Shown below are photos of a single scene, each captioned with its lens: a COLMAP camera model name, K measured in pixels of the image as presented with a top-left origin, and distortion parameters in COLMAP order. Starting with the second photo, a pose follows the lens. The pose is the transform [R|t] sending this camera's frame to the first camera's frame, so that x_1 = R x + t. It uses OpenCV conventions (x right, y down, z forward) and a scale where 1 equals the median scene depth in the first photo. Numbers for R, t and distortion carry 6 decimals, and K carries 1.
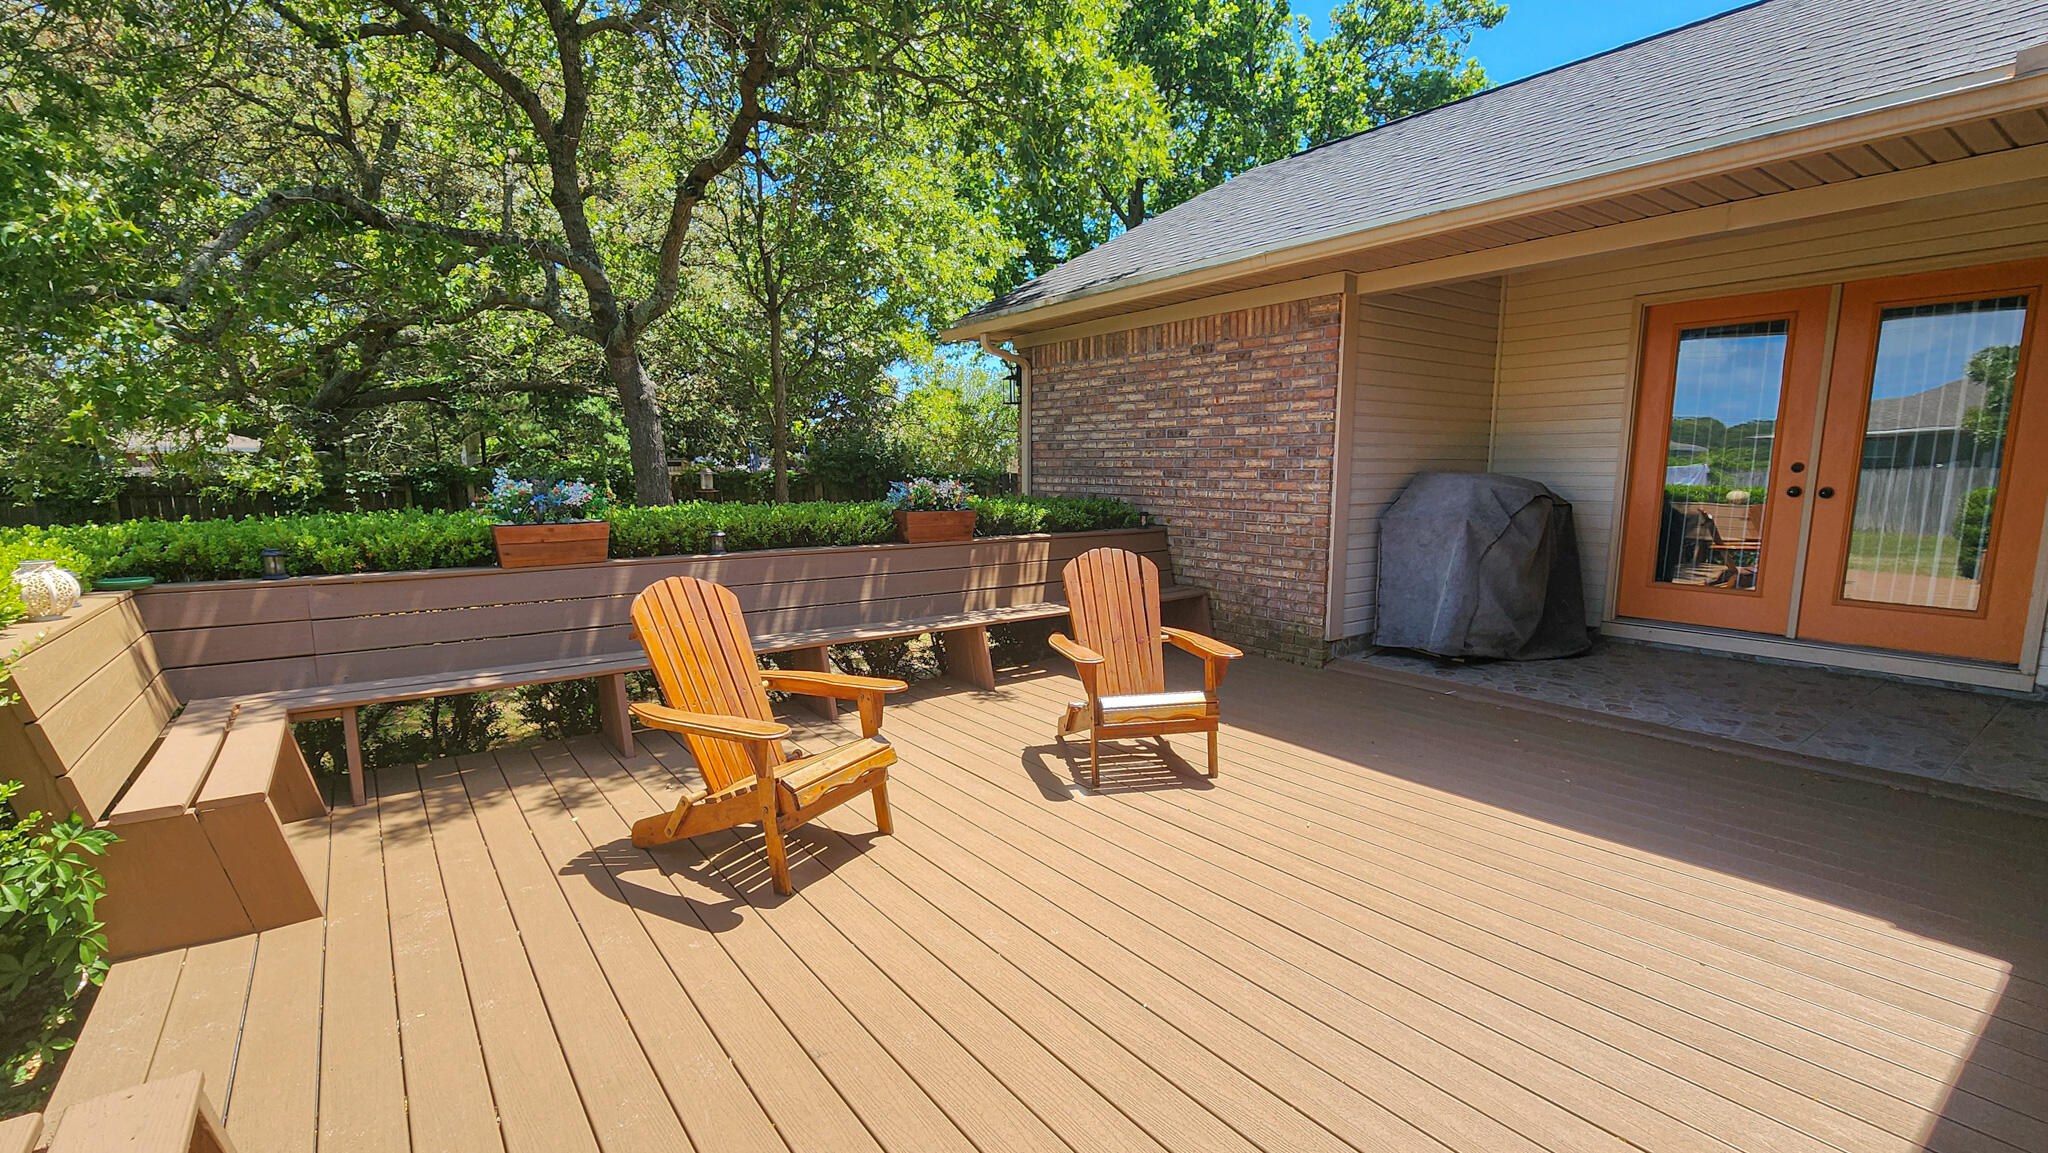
lens RADIAL K [[894.3, 0, 1025.5], [0, 894.3, 585.9], [0, 0, 1]] dist [0.000827, 0.000070]
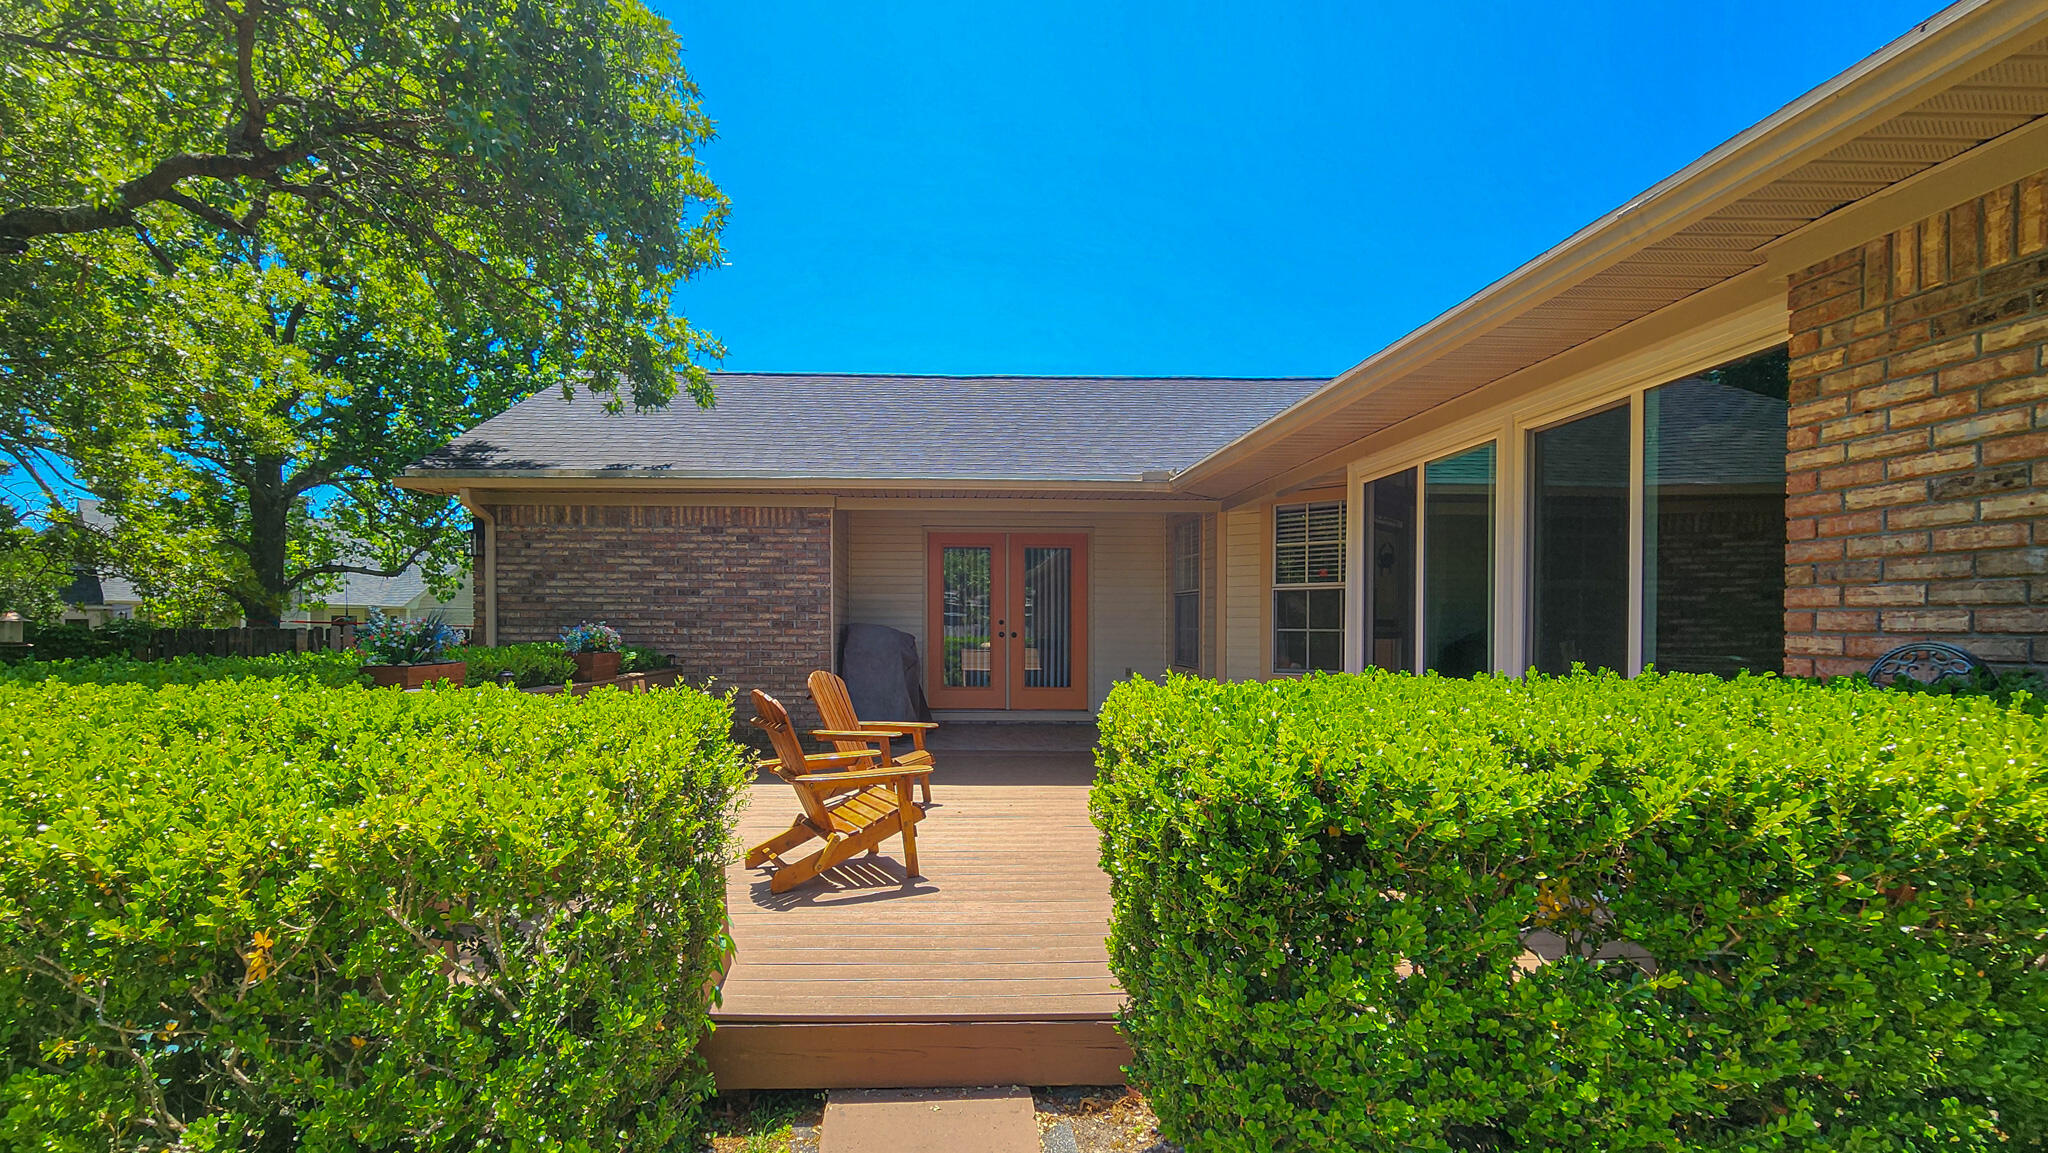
lens RADIAL K [[868.8, 0, 940.9], [0, 868.8, 634.6], [0, 0, 1]] dist [-0.003090, 0.001779]
pose [[0.581688, -0.001927, 0.813410, -0.689542], [0.103167, 0.992096, -0.071426, 0.015388], [-0.806843, 0.125465, 0.577289, 0.008466]]
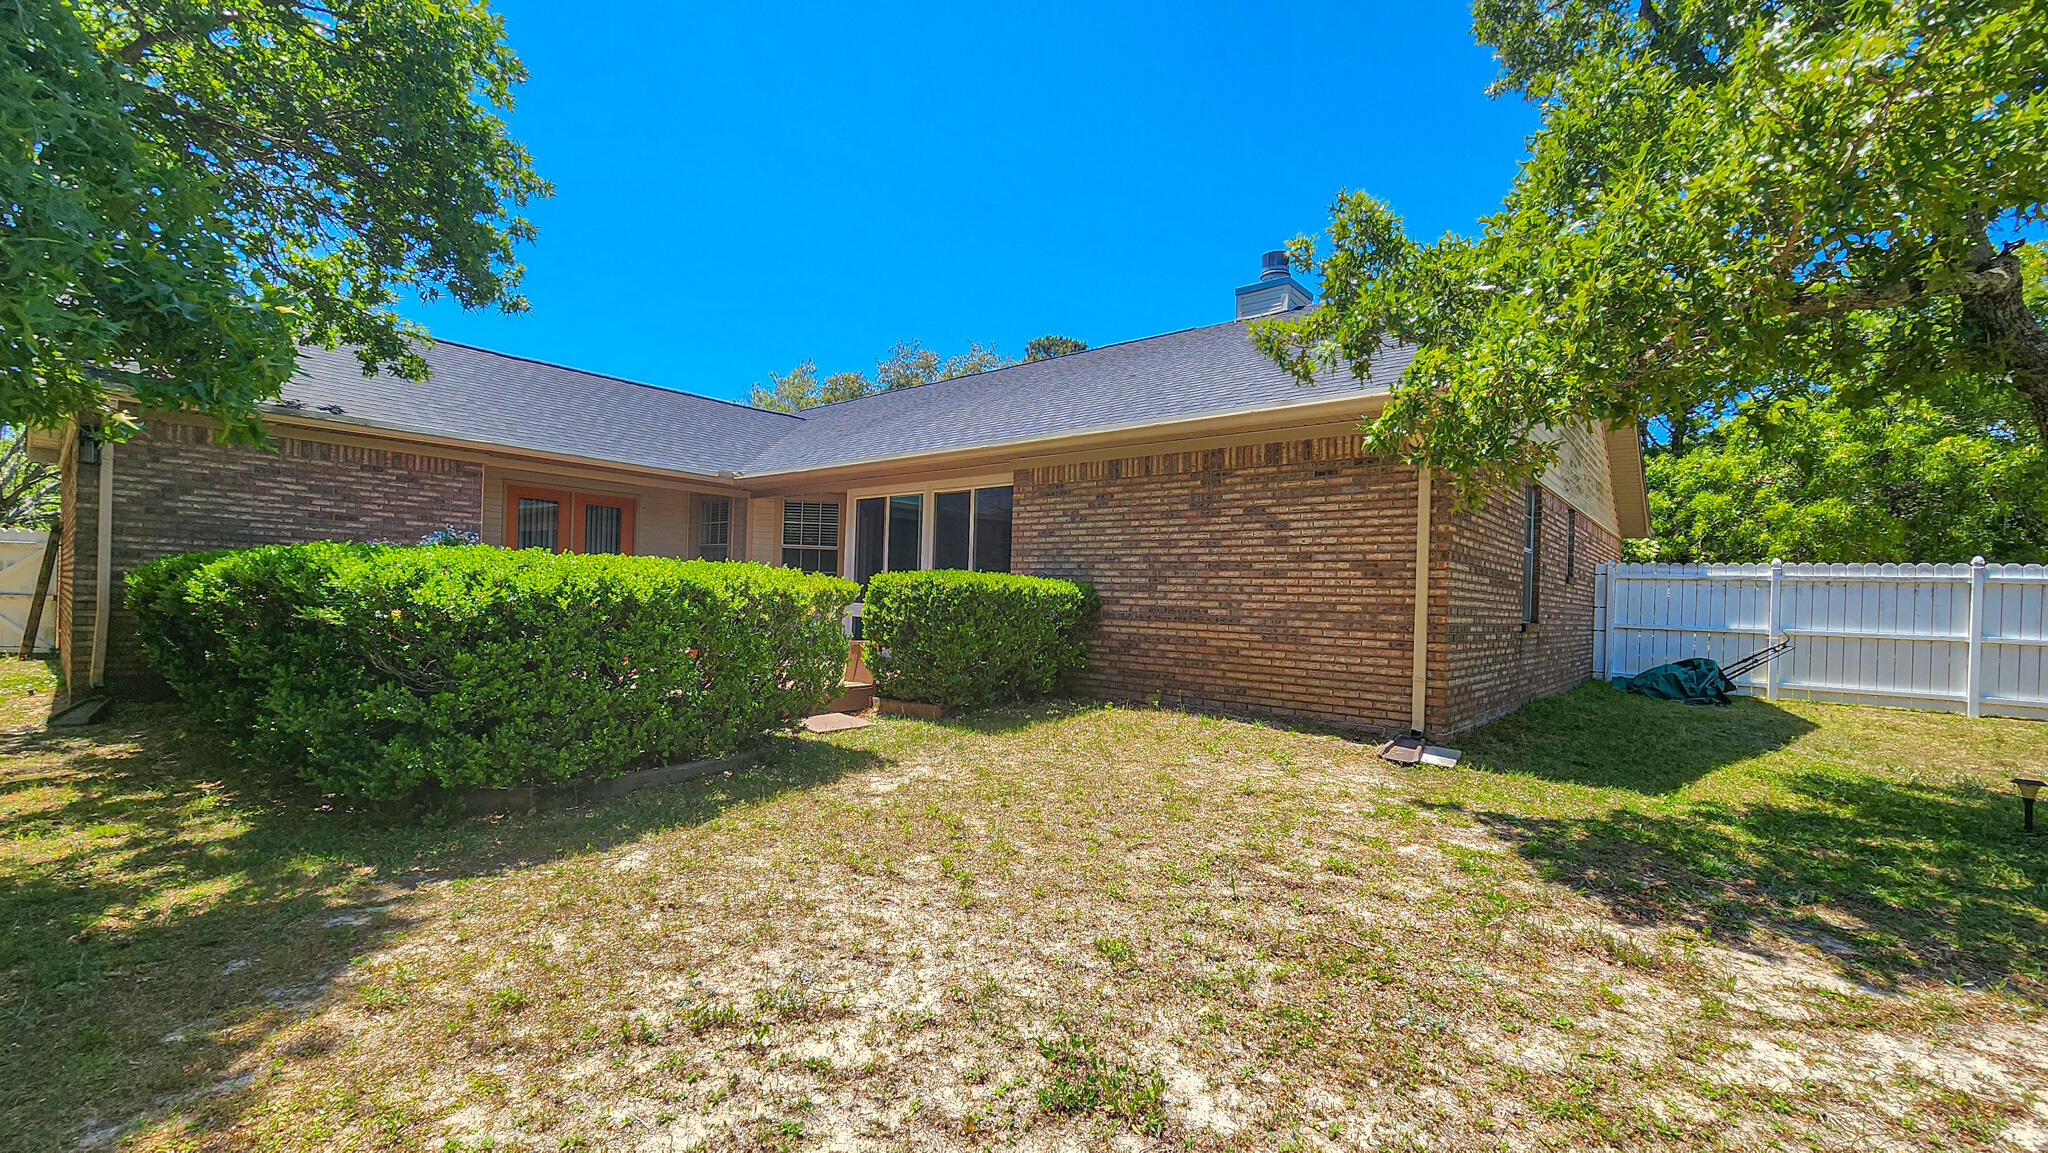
lens RADIAL K [[868.8, 0, 1031.4], [0, 868.8, 580.6], [0, 0, 1]] dist [-0.003090, 0.001779]
pose [[-0.225914, 0.023152, 0.973872, -1.662935], [0.100445, 0.994943, -0.000352, 0.055206], [-0.968955, 0.097741, -0.227097, 0.249432]]
